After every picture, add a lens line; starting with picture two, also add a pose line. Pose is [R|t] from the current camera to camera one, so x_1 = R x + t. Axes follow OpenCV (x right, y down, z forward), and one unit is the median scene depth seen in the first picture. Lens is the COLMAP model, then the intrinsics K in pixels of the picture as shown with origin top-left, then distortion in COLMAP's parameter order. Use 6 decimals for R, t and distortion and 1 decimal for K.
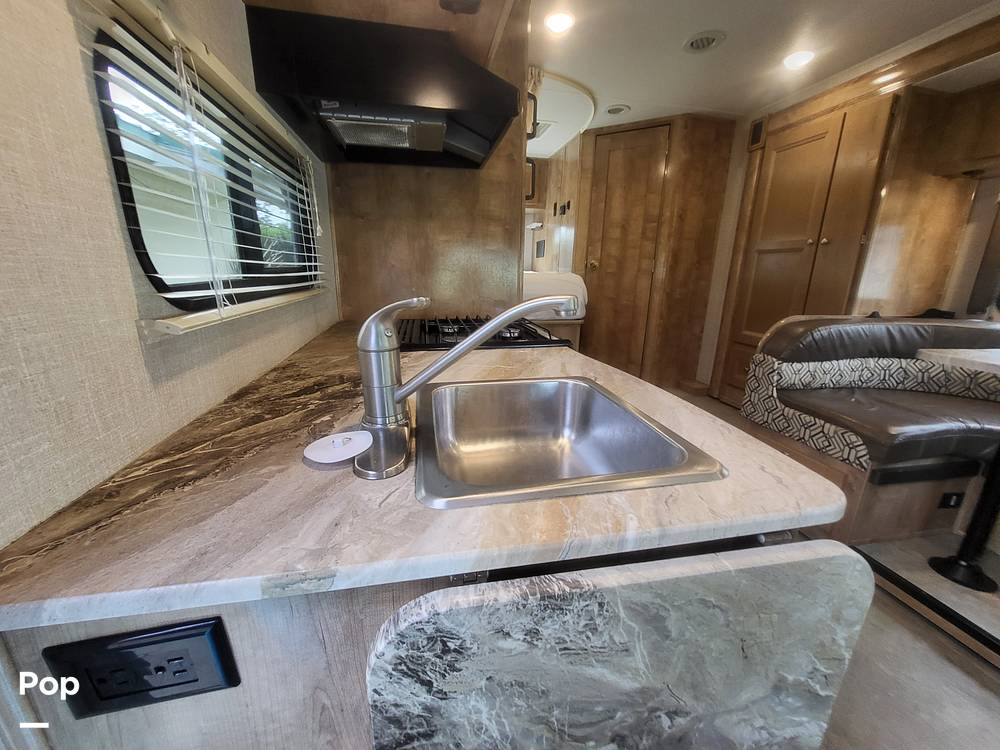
lens RADIAL K [[393.5, 0, 502.6], [0, 393.5, 379.0], [0, 0, 1]] dist [-0.000299, -0.000201]
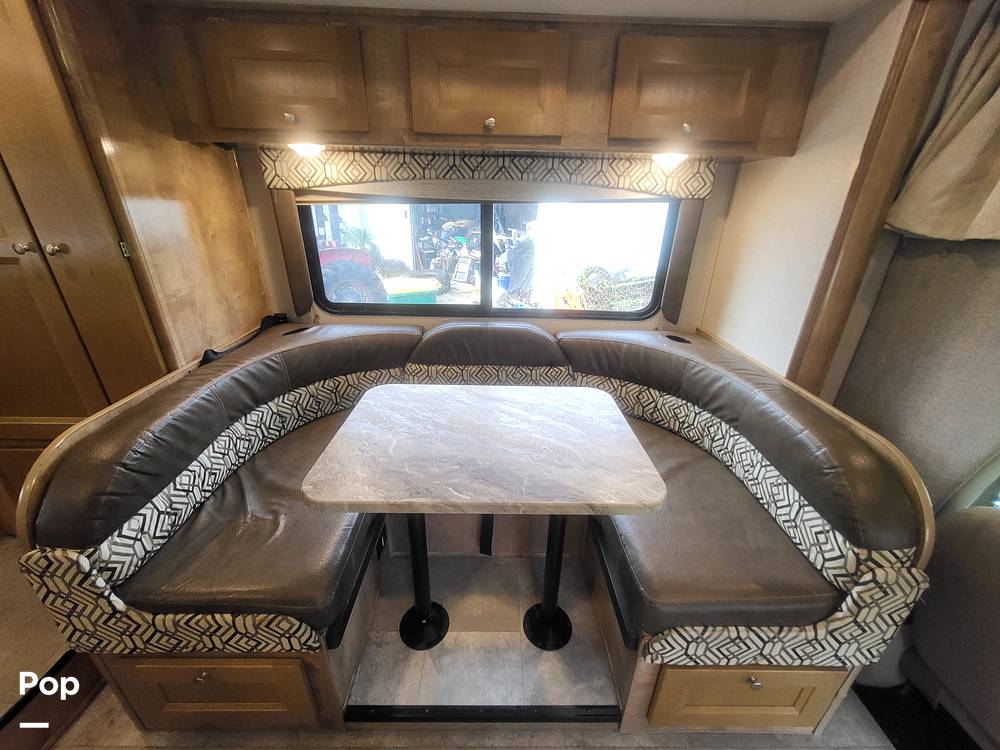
lens RADIAL K [[393.5, 0, 501.8], [0, 393.5, 377.3], [0, 0, 1]] dist [-0.000299, -0.000201]
pose [[0.196901, -0.417663, 0.887011, 0.448127], [0.238152, 0.898000, 0.369972, -0.274753], [-0.951059, 0.138395, 0.276285, 0.350834]]
